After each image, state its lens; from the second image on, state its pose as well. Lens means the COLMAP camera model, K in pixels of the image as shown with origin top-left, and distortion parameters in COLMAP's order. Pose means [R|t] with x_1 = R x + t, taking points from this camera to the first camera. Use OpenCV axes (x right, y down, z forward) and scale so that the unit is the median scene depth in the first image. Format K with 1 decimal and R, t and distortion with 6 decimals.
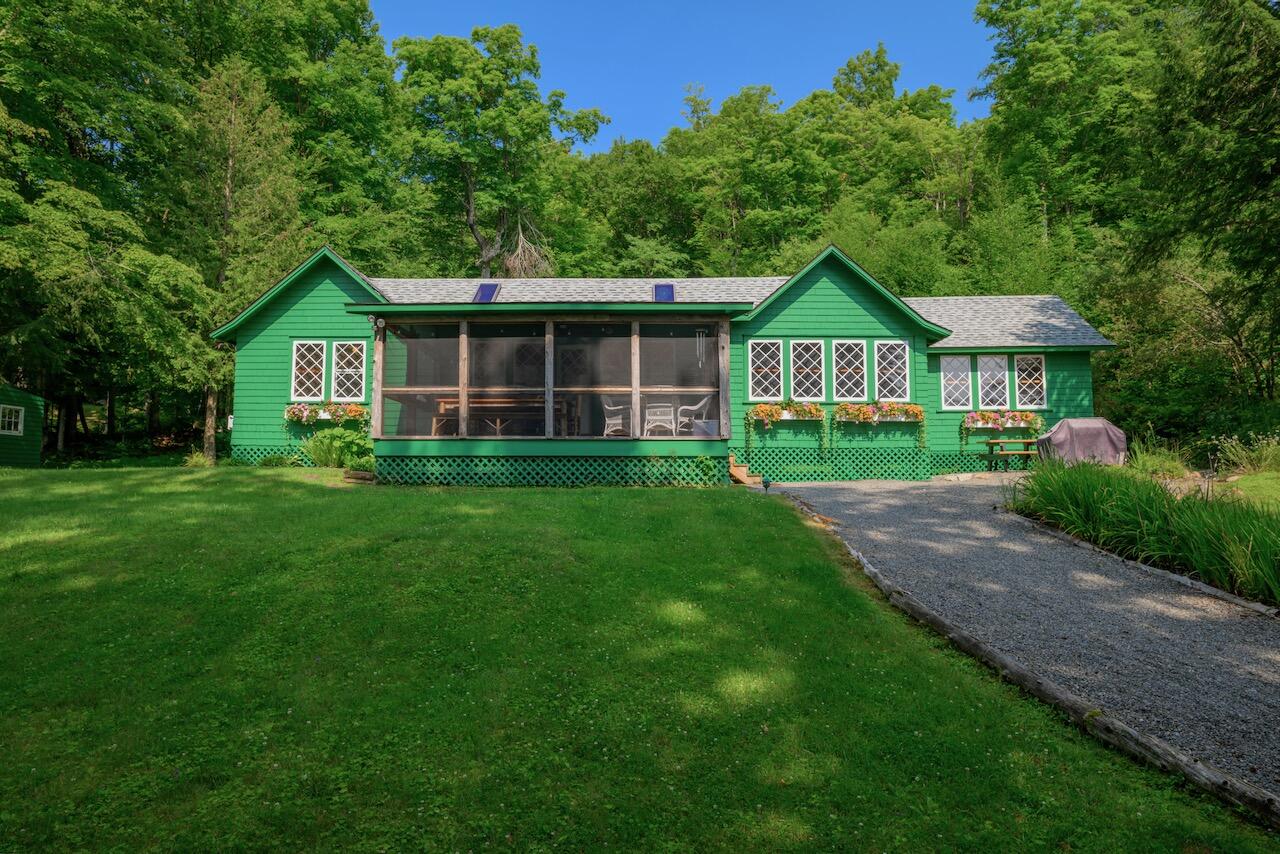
lens RADIAL K [[735.9, 0, 640.0], [0, 735.9, 427.0], [0, 0, 1]] dist [-0.002632, -0.001458]
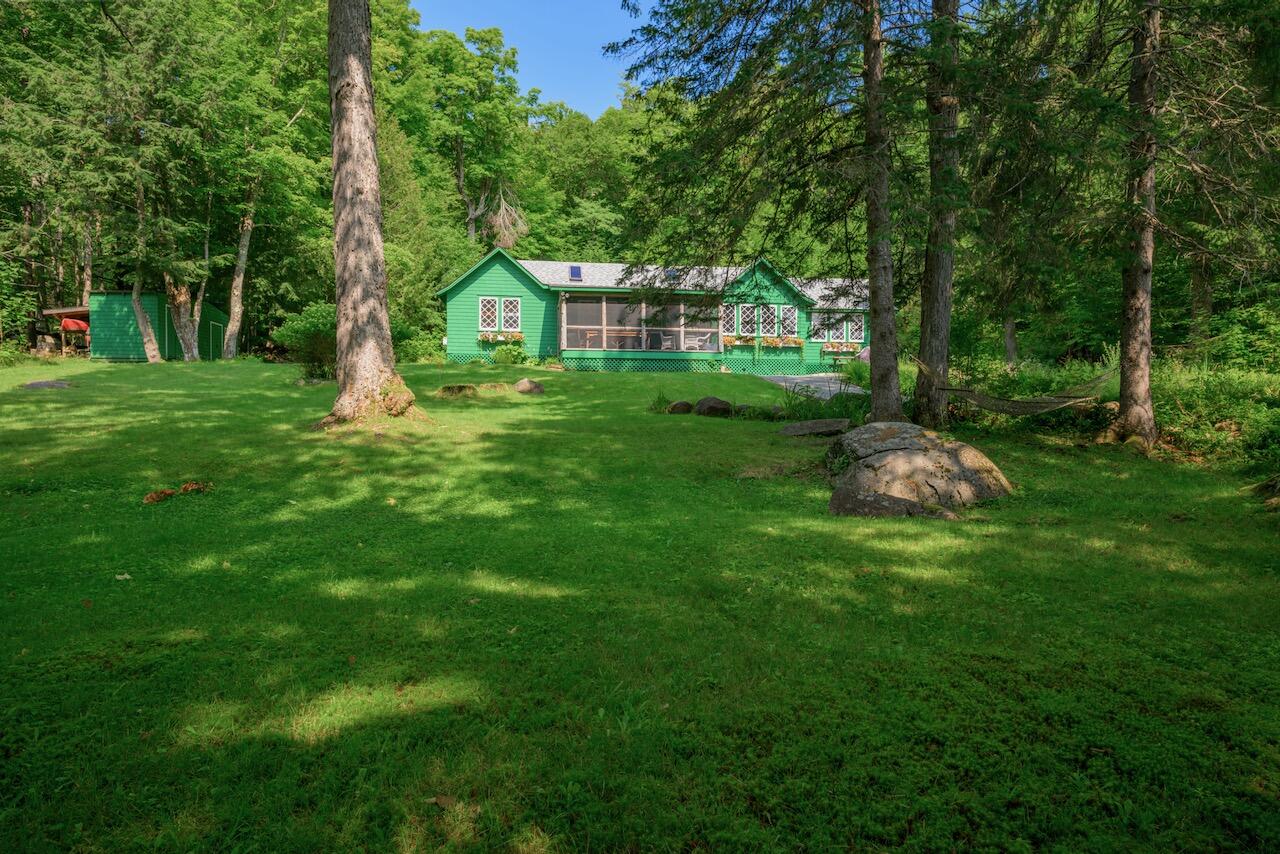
lens RADIAL K [[711.0, 0, 640.0], [0, 711.0, 427.0], [0, 0, 1]] dist [-0.006321, -0.000386]
pose [[0.987009, -0.001169, 0.160662, -0.331634], [-0.014728, 0.995105, 0.097721, 0.024527], [-0.159990, -0.098818, 0.982160, -0.773385]]
